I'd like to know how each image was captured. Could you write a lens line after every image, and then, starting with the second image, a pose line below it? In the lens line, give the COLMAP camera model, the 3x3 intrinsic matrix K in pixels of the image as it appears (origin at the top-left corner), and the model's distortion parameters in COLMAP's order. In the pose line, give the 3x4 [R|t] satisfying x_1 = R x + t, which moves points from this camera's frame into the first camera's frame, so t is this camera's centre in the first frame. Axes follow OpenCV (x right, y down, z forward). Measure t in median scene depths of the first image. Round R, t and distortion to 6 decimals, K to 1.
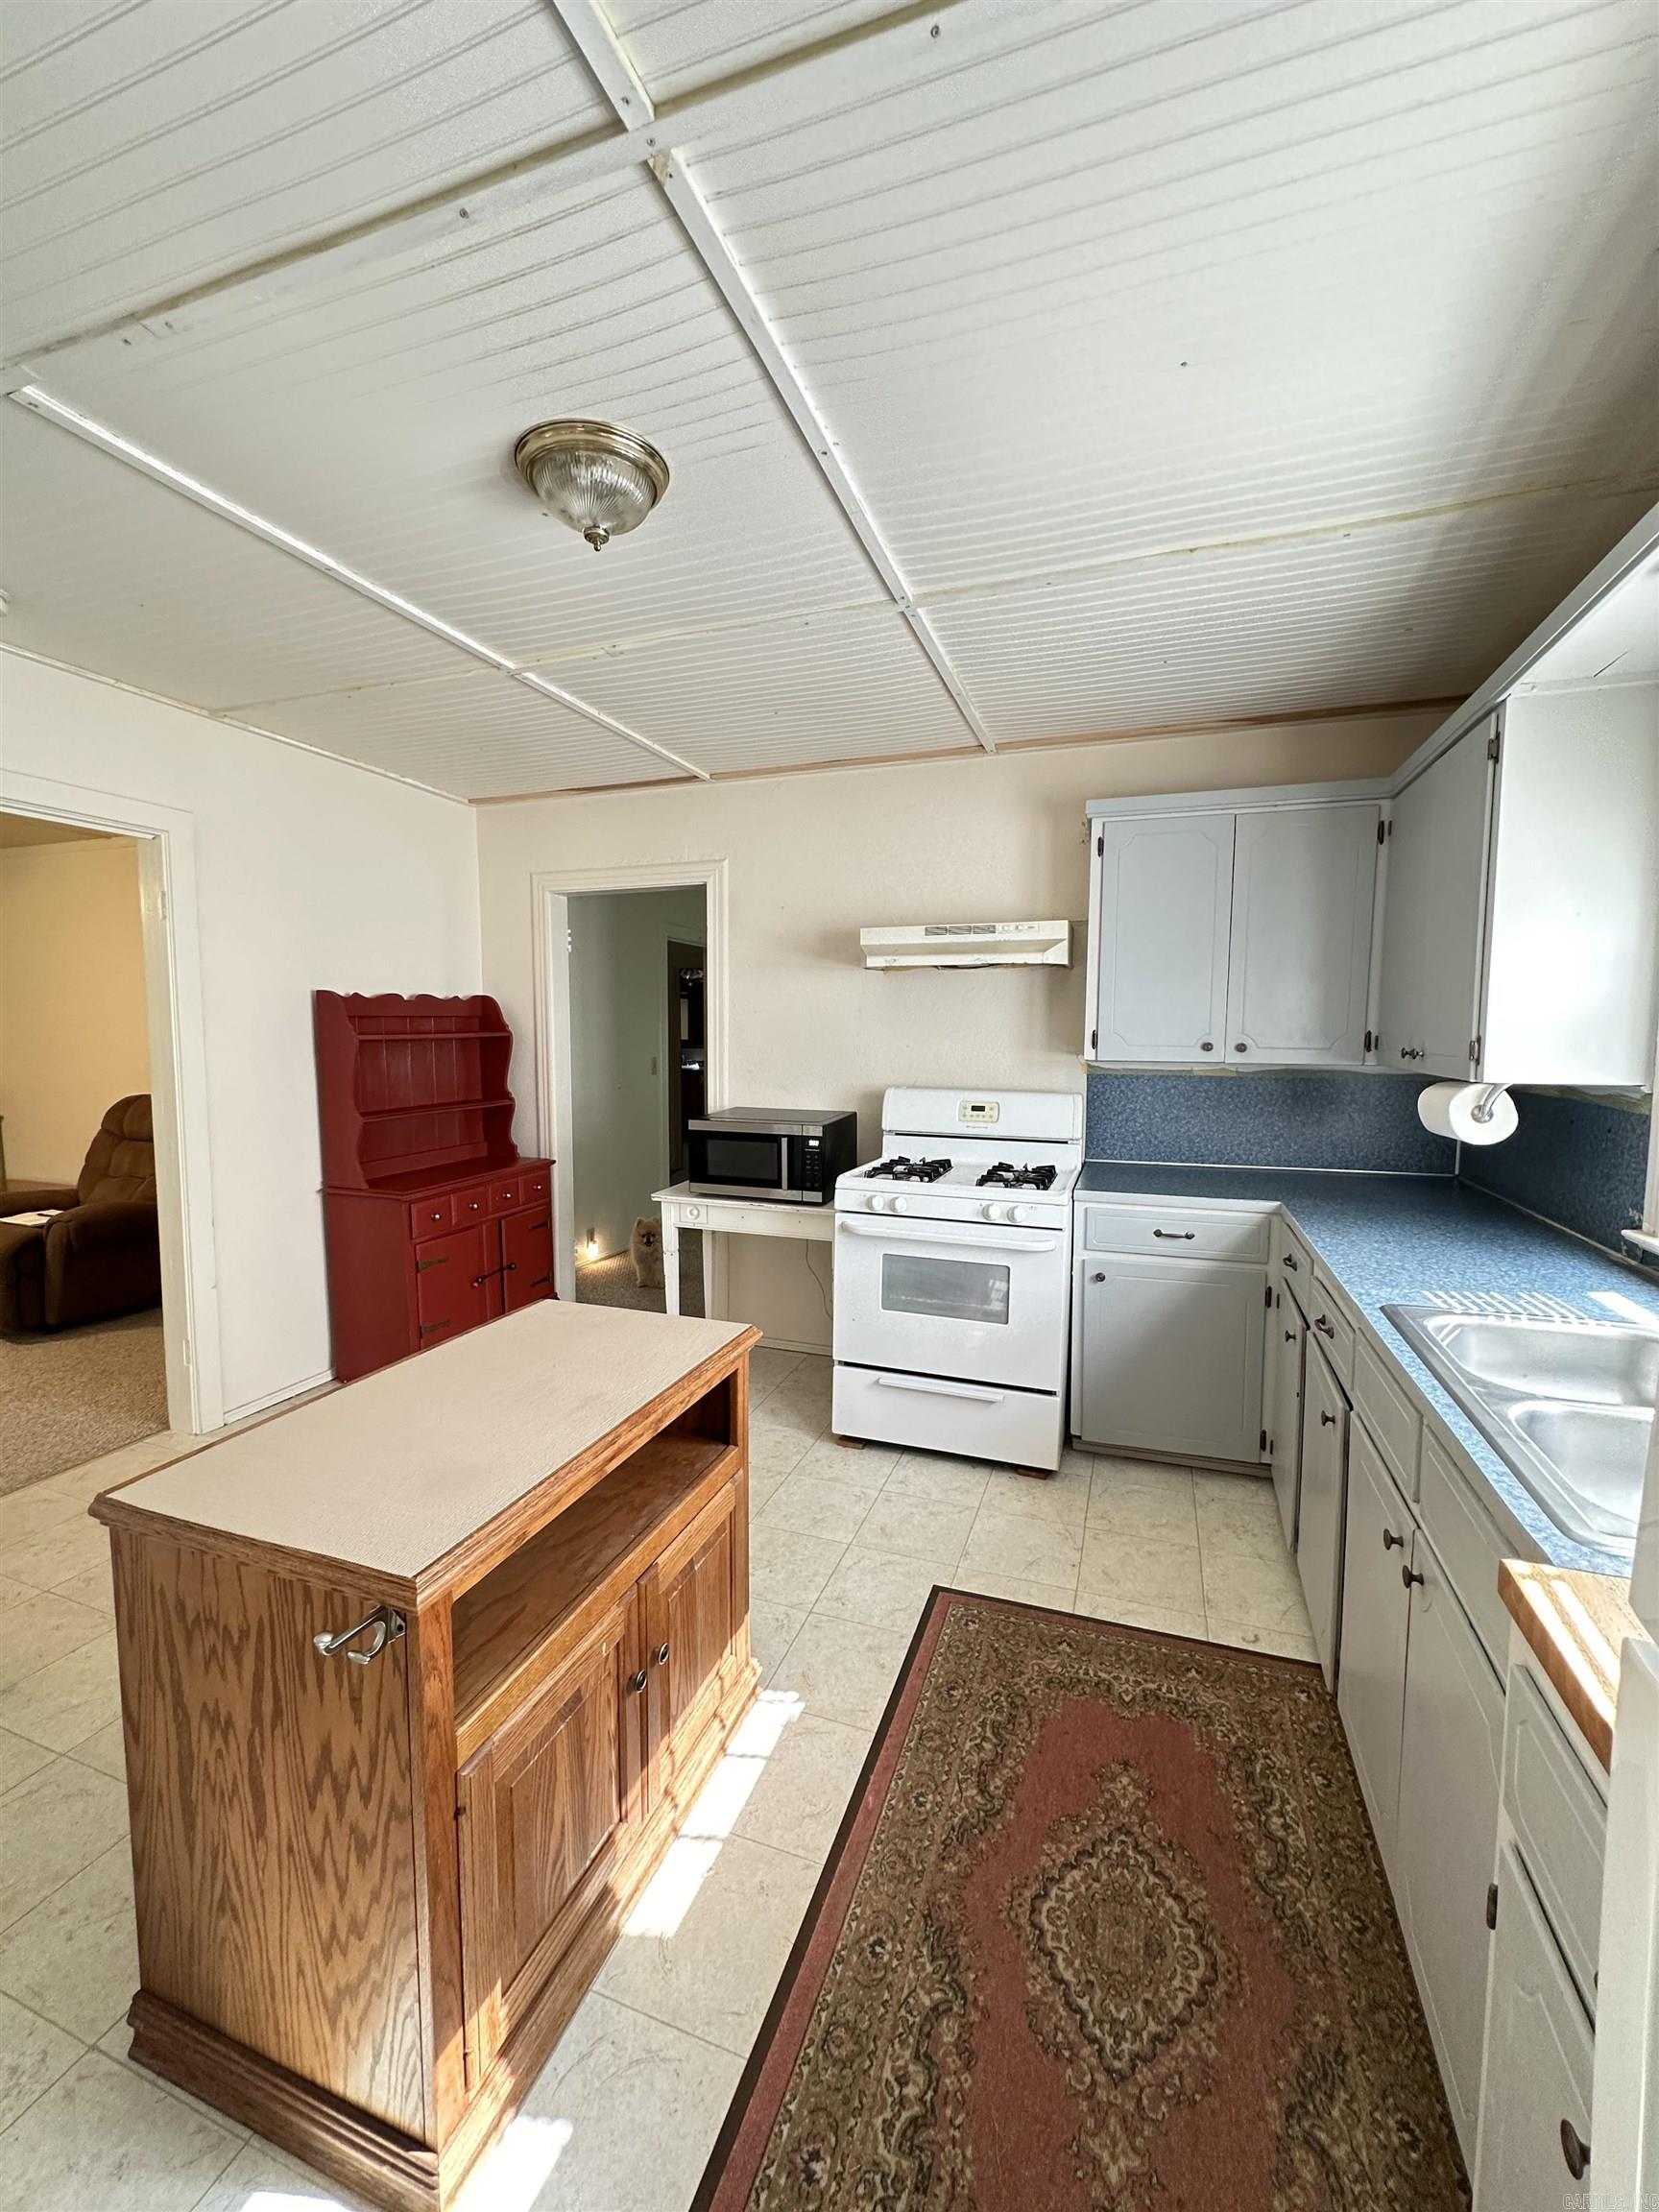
lens RADIAL K [[878.6, 0, 833.6], [0, 878.6, 1101.4], [0, 0, 1]] dist [-0.009779, 0.001612]
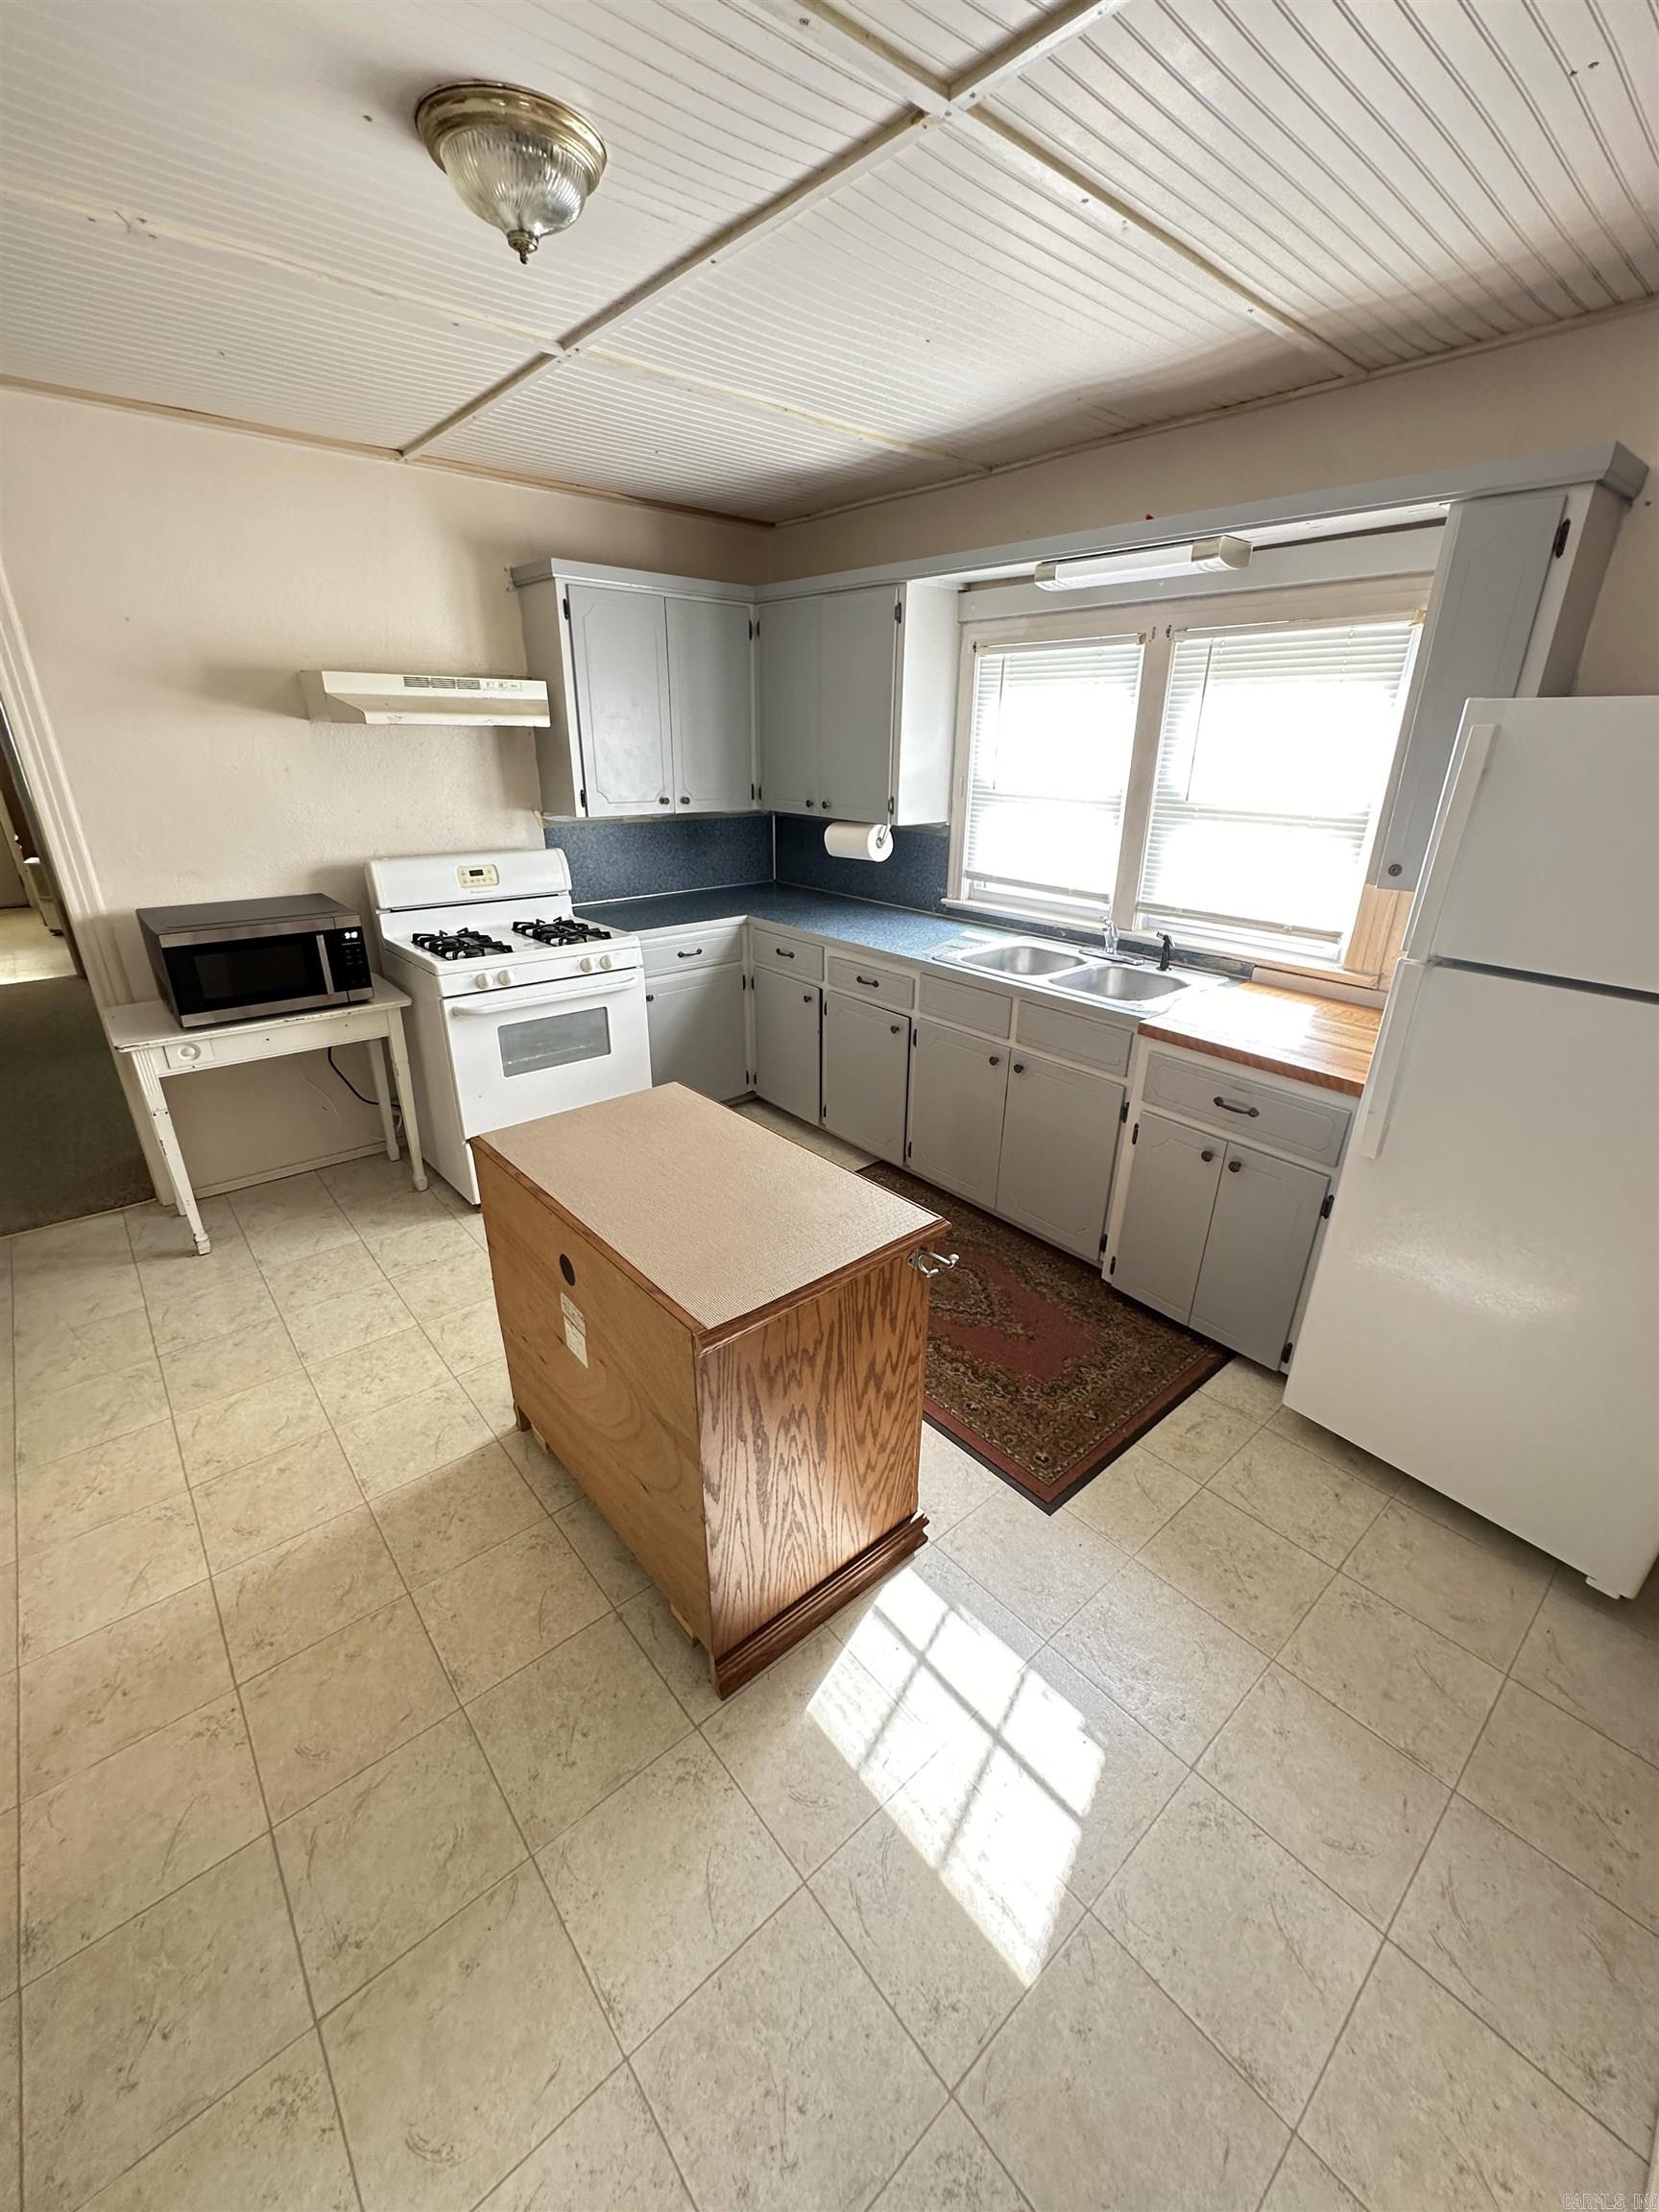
lens RADIAL K [[878.6, 0, 827.9], [0, 878.6, 1102.8], [0, 0, 1]] dist [-0.009779, 0.001612]
pose [[0.497015, -0.331018, 0.802124, -0.618637], [0.060935, 0.935413, 0.348267, -0.082836], [-0.865600, -0.124216, 0.485085, 0.136542]]
